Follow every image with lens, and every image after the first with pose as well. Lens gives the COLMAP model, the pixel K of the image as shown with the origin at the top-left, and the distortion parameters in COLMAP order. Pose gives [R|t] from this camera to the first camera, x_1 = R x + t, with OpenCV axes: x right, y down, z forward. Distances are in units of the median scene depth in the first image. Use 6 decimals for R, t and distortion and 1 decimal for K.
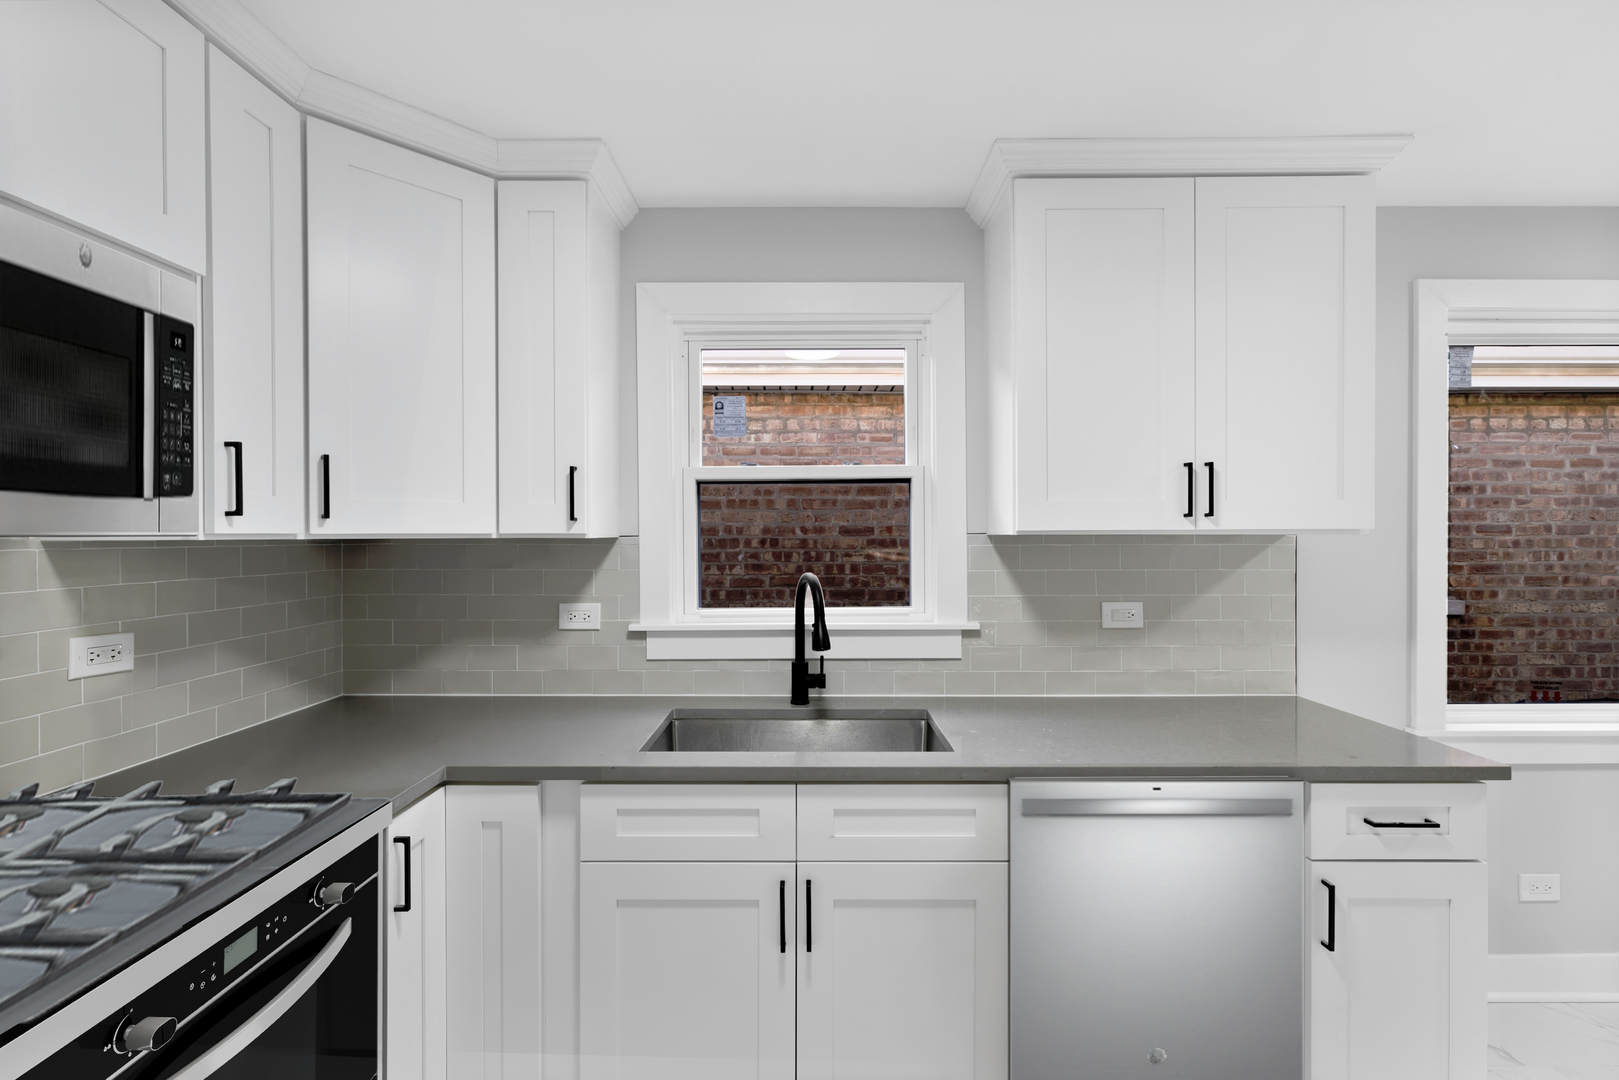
lens RADIAL K [[708.9, 0, 812.5], [0, 708.9, 537.9], [0, 0, 1]] dist [-0.001322, 0.001705]
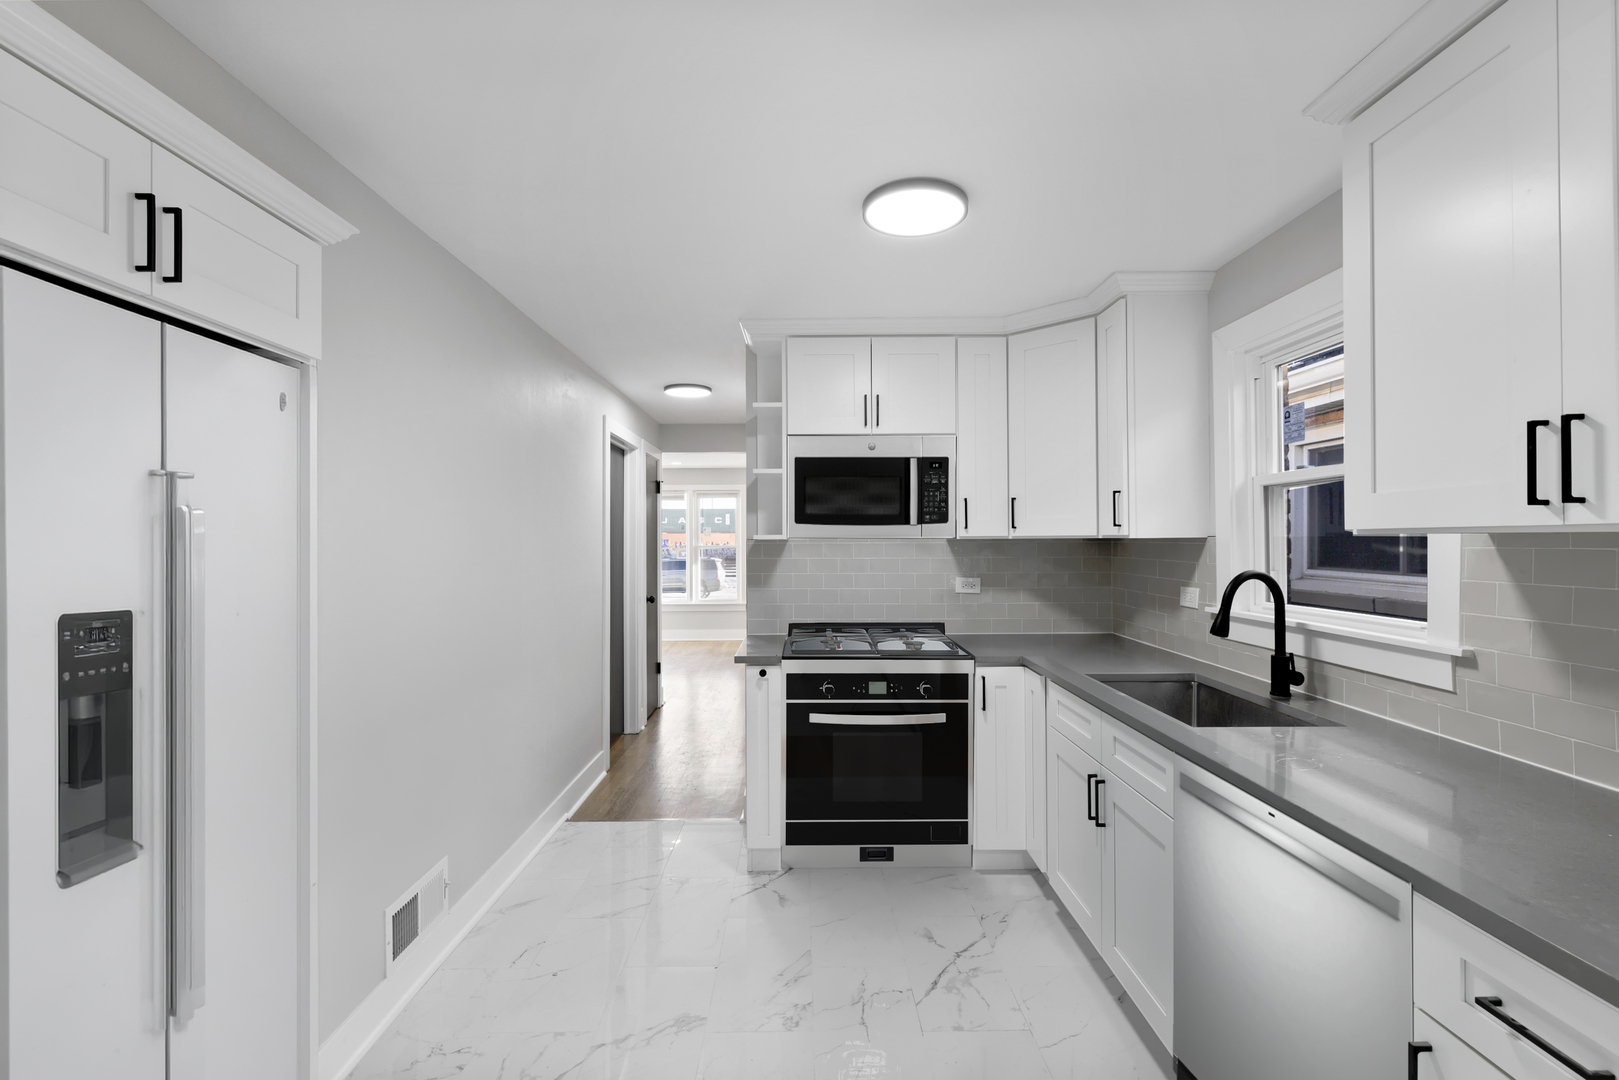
lens RADIAL K [[708.9, 0, 811.8], [0, 708.9, 537.7], [0, 0, 1]] dist [-0.001322, 0.001705]
pose [[0.010785, -0.001118, -0.999941, 0.984587], [0.000308, 0.999999, -0.001115, 0.000529], [0.999942, -0.000296, 0.010786, 0.282983]]
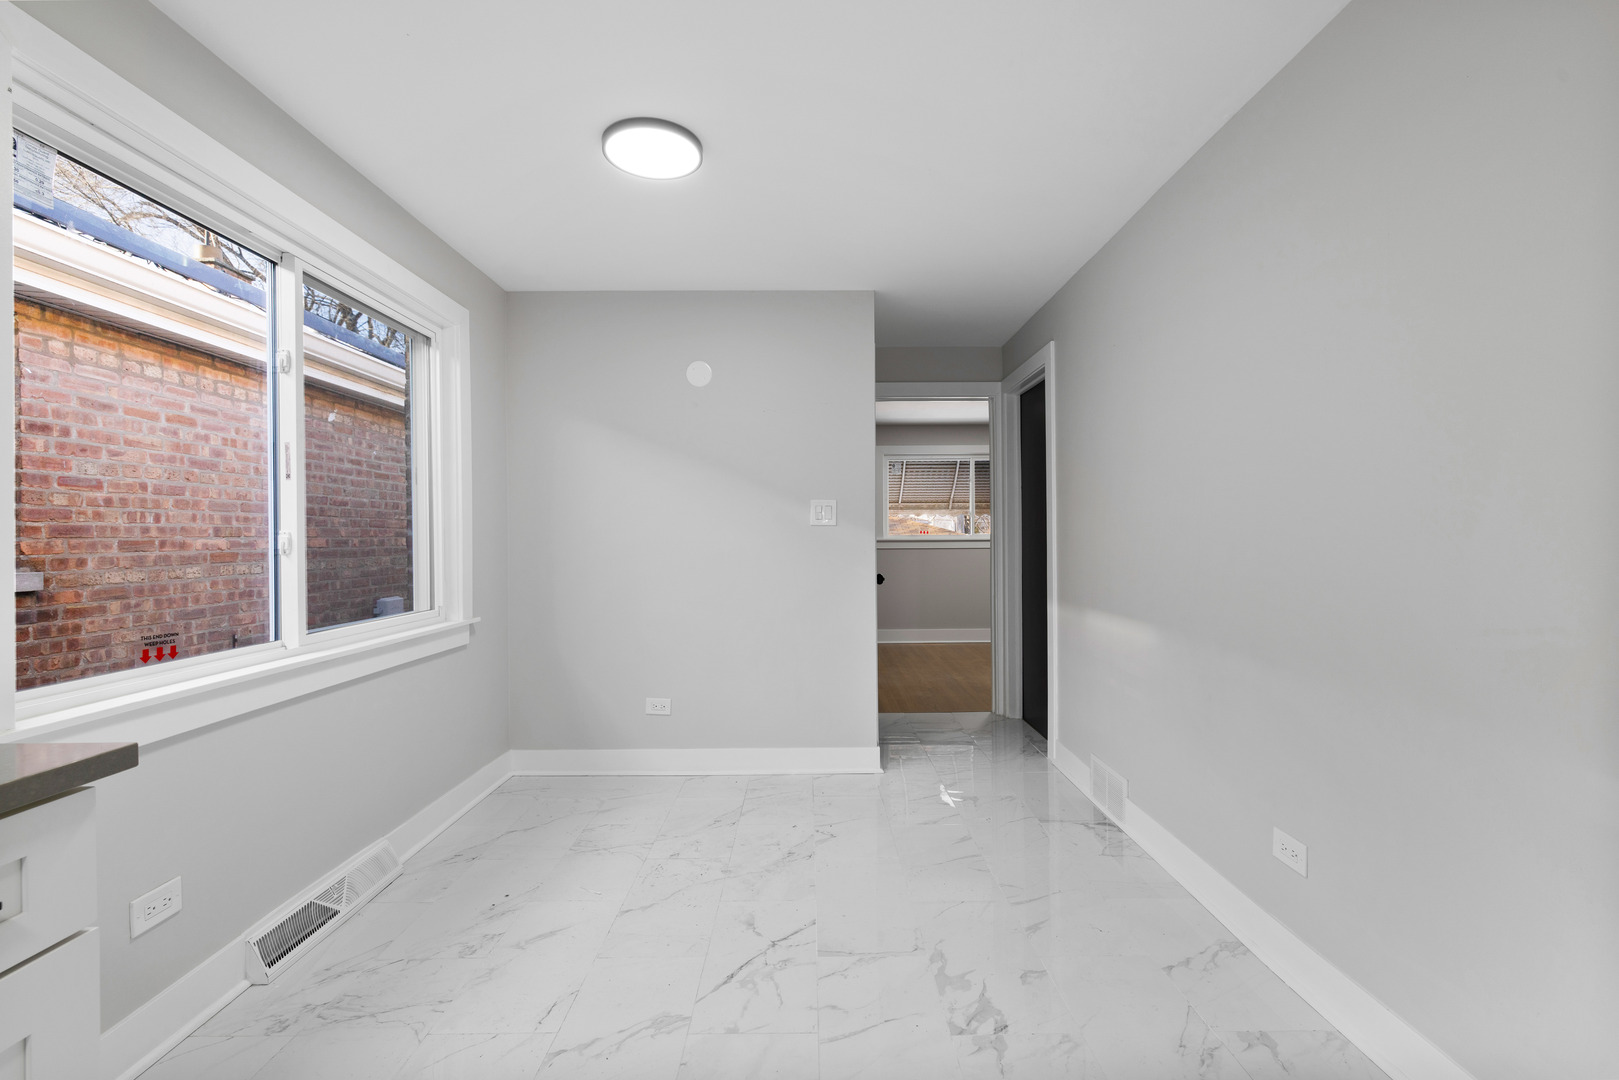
lens RADIAL K [[708.9, 0, 814.1], [0, 708.9, 537.1], [0, 0, 1]] dist [-0.001322, 0.001705]
pose [[-0.002778, 0.000373, 0.999996, 0.271760], [0.010025, 0.999950, -0.000345, 0.109165], [-0.999946, 0.010024, -0.002782, 0.303017]]
